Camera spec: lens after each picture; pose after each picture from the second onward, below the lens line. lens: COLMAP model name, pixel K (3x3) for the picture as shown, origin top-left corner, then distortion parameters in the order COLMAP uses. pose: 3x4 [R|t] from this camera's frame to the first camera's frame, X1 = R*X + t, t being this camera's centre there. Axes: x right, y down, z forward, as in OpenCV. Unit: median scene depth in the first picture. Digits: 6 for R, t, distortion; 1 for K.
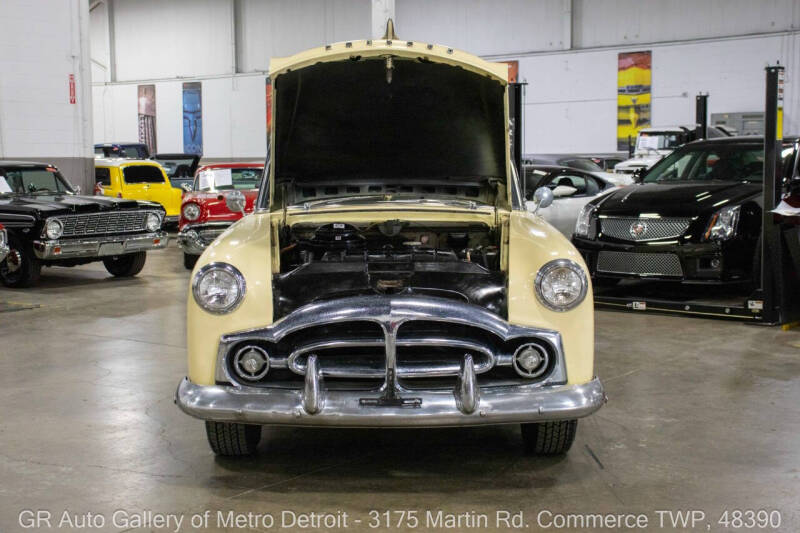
lens RADIAL K [[1372.4, 0, 400.0], [0, 1372.4, 266.5], [0, 0, 1]] dist [0.199131, 0.005192]
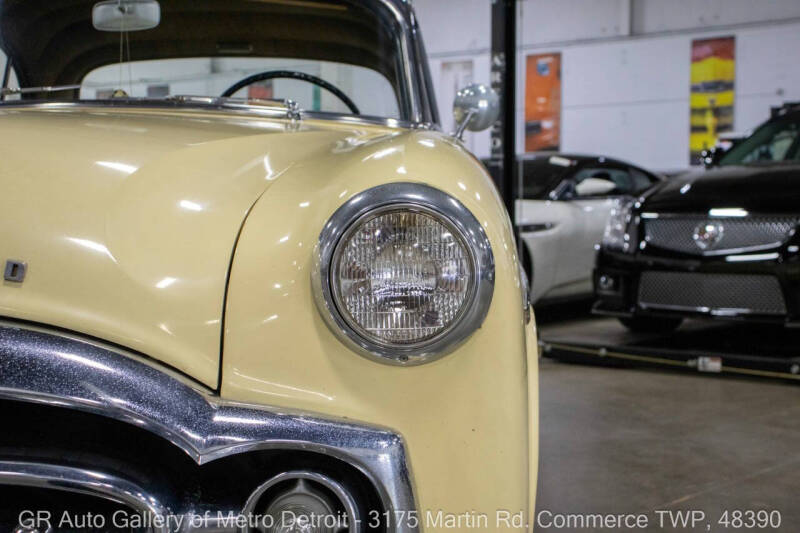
lens RADIAL K [[1473.1, 0, 400.0], [0, 1473.1, 266.5], [0, 0, 1]] dist [0.223719, 0.202170]
pose [[0.999067, 0.009151, -0.042201, 0.127480], [-0.010800, 0.999180, -0.039033, 0.024192], [0.041809, 0.039453, 0.998346, 0.676905]]
